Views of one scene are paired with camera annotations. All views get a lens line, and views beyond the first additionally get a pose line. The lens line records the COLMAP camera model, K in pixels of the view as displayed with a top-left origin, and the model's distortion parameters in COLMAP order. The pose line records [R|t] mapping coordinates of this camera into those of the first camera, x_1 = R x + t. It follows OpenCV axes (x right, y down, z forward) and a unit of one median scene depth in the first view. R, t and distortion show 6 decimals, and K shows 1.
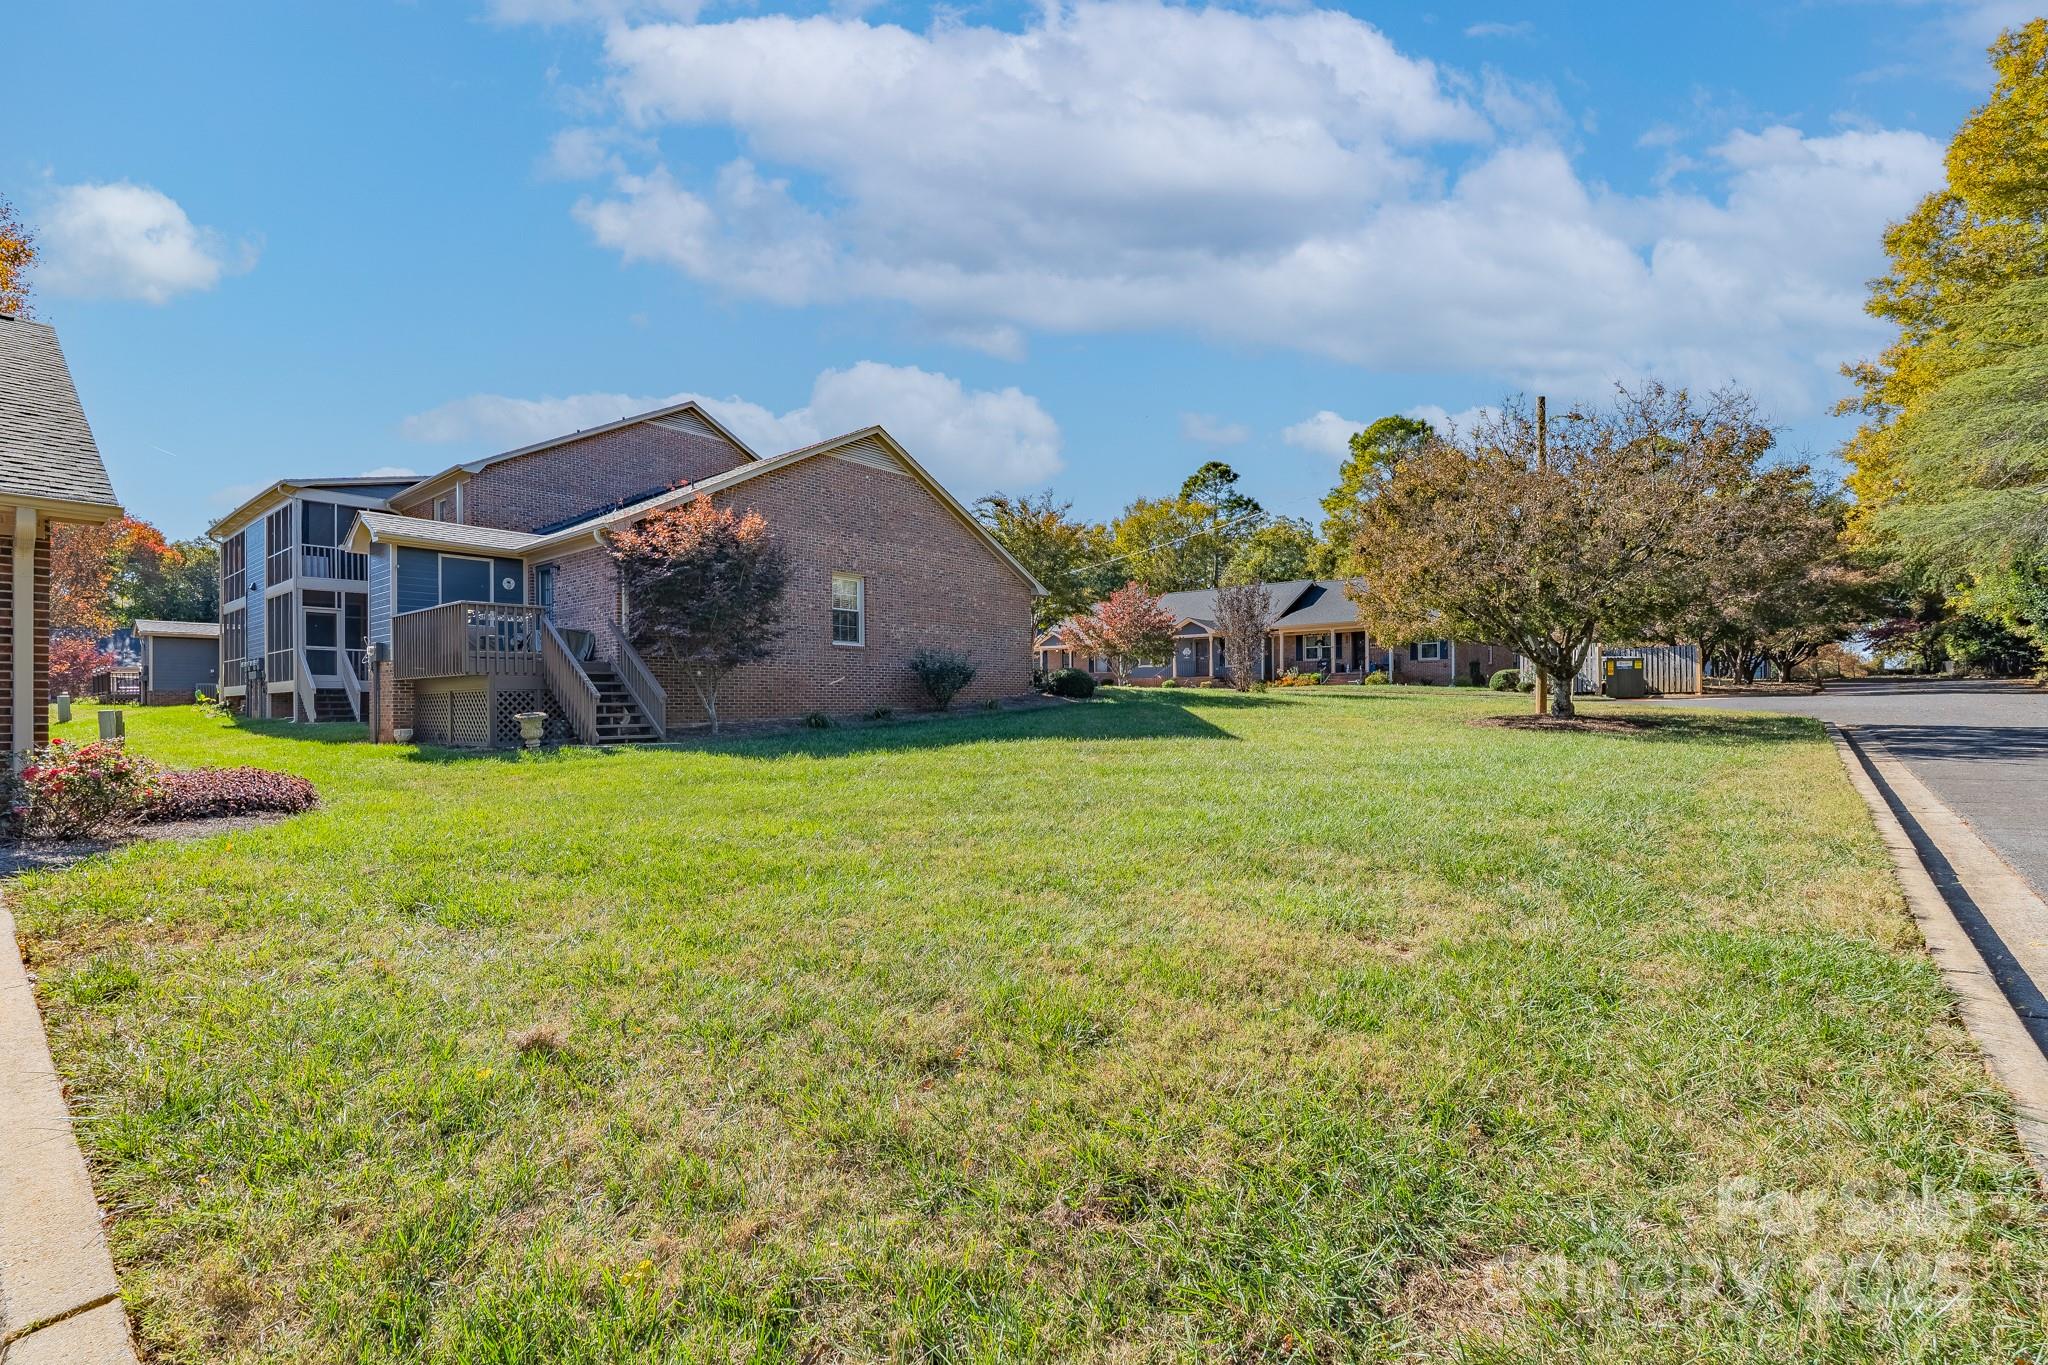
lens RADIAL K [[914.5, 0, 1026.9], [0, 914.5, 694.5], [0, 0, 1]] dist [-0.002367, 0.000695]
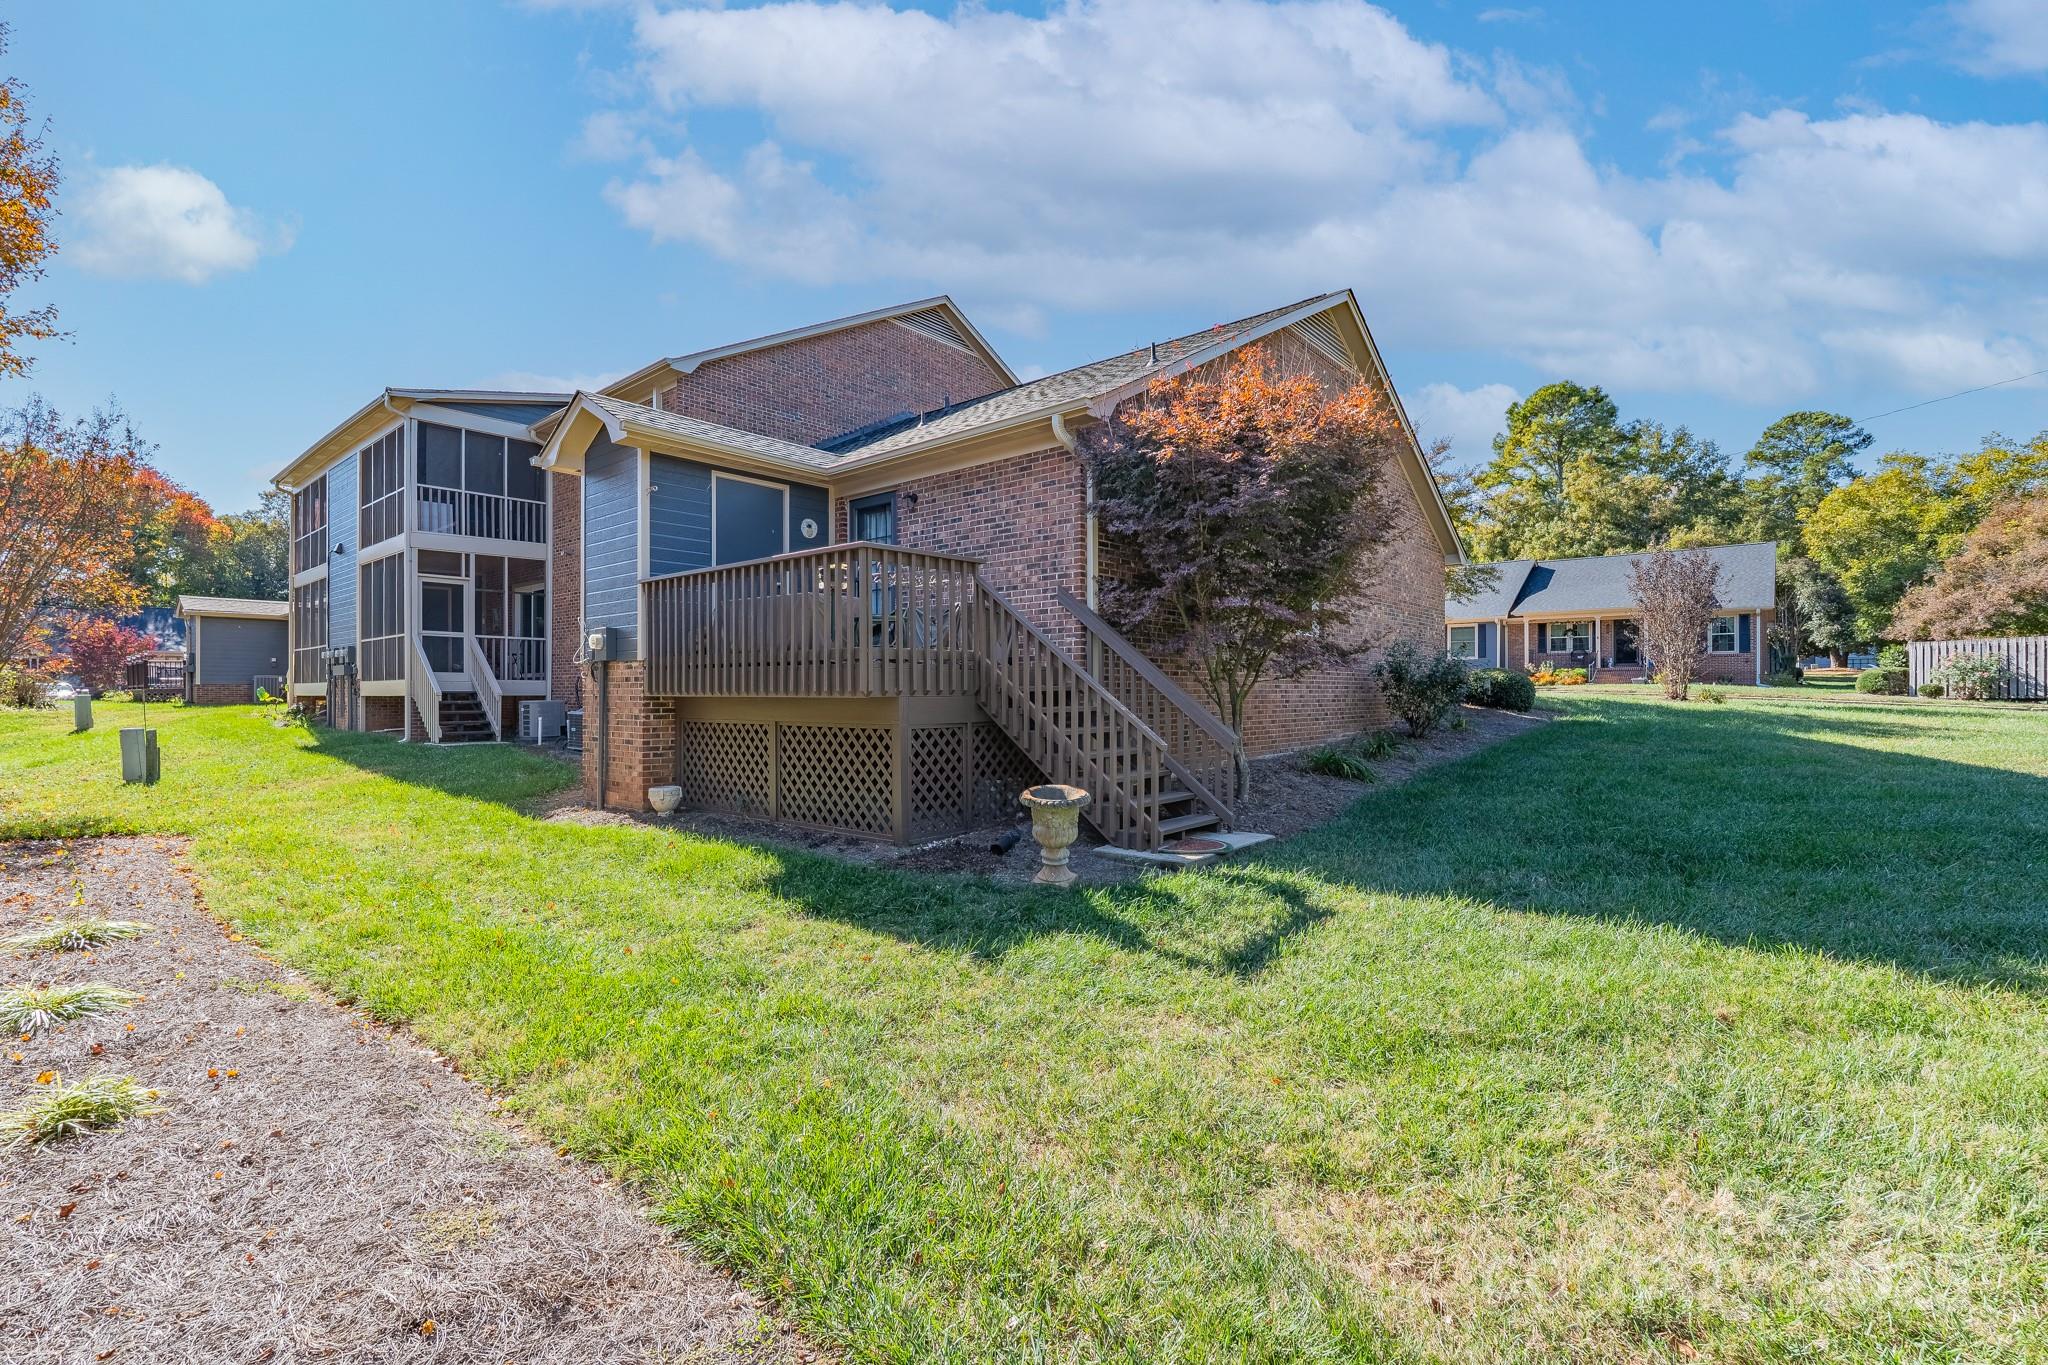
lens RADIAL K [[914.5, 0, 1023.7], [0, 914.5, 682.8], [0, 0, 1]] dist [-0.002367, 0.000695]
pose [[0.999679, 0.007065, -0.024320, -0.292483], [-0.006985, 0.999970, 0.003351, -0.017728], [0.024343, -0.003180, 0.999699, 0.293531]]
